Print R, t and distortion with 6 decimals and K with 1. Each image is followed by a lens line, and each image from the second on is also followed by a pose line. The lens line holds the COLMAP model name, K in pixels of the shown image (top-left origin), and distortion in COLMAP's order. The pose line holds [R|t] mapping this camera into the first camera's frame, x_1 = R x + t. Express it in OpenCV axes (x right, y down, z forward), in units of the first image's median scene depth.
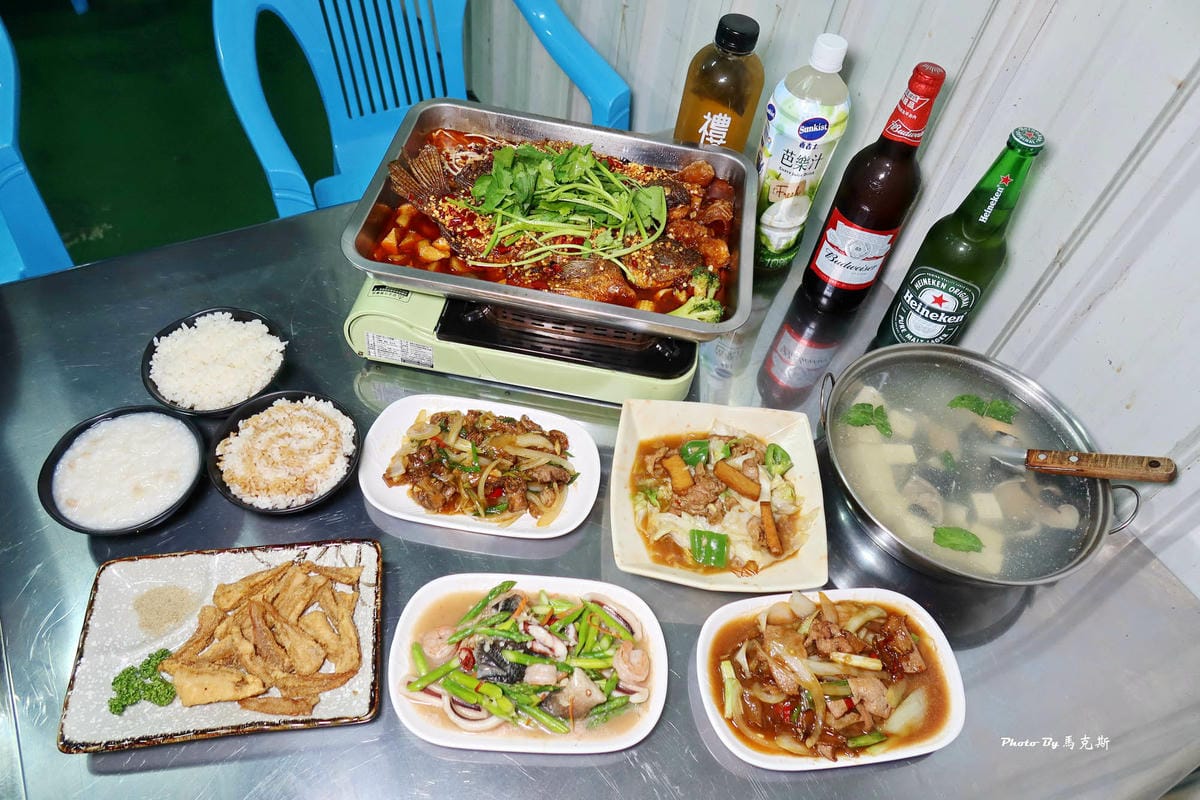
lens RADIAL K [[814.6, 0, 598.4], [0, 814.6, 397.3], [0, 0, 1]] dist [-0.019873, 0.005395]
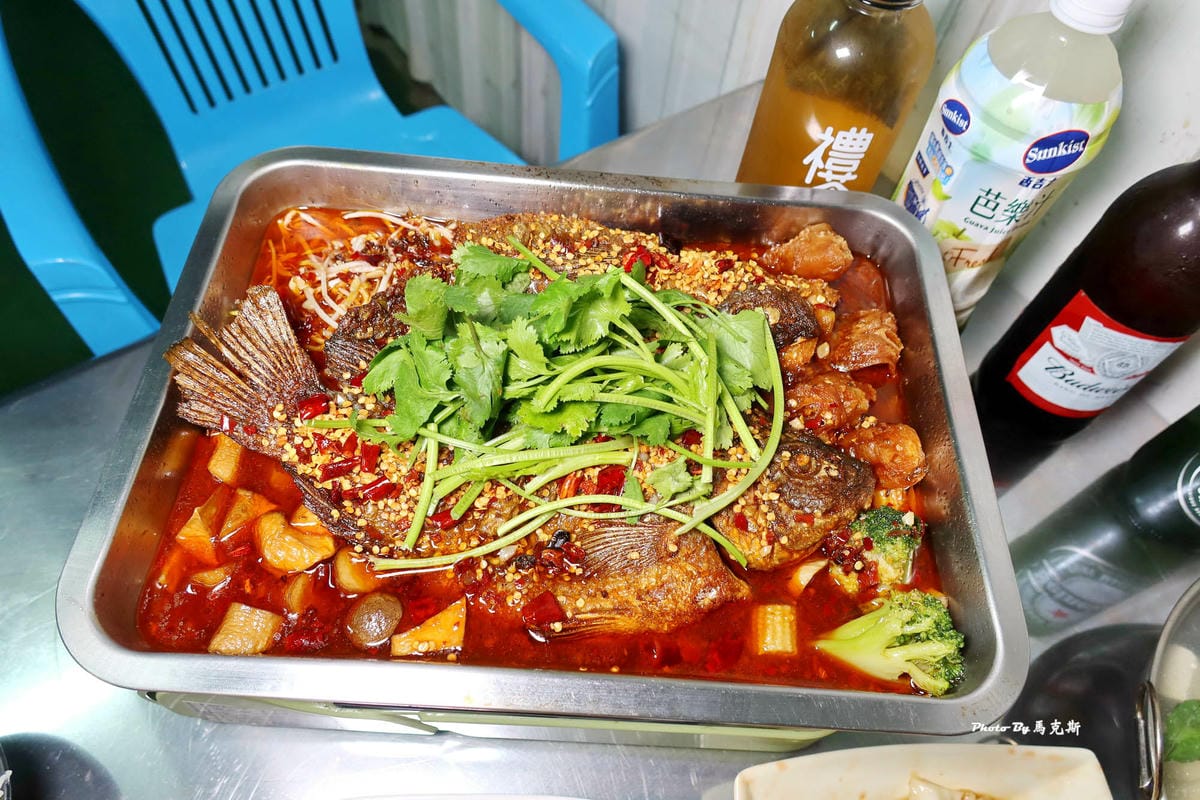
lens RADIAL K [[814.6, 0, 601.5], [0, 814.6, 403.2], [0, 0, 1]] dist [-0.019873, 0.005395]
pose [[0.993338, -0.111191, 0.030275, -0.037715], [0.106469, 0.986032, 0.128084, -0.281203], [-0.044094, -0.124007, 0.991301, 0.529530]]
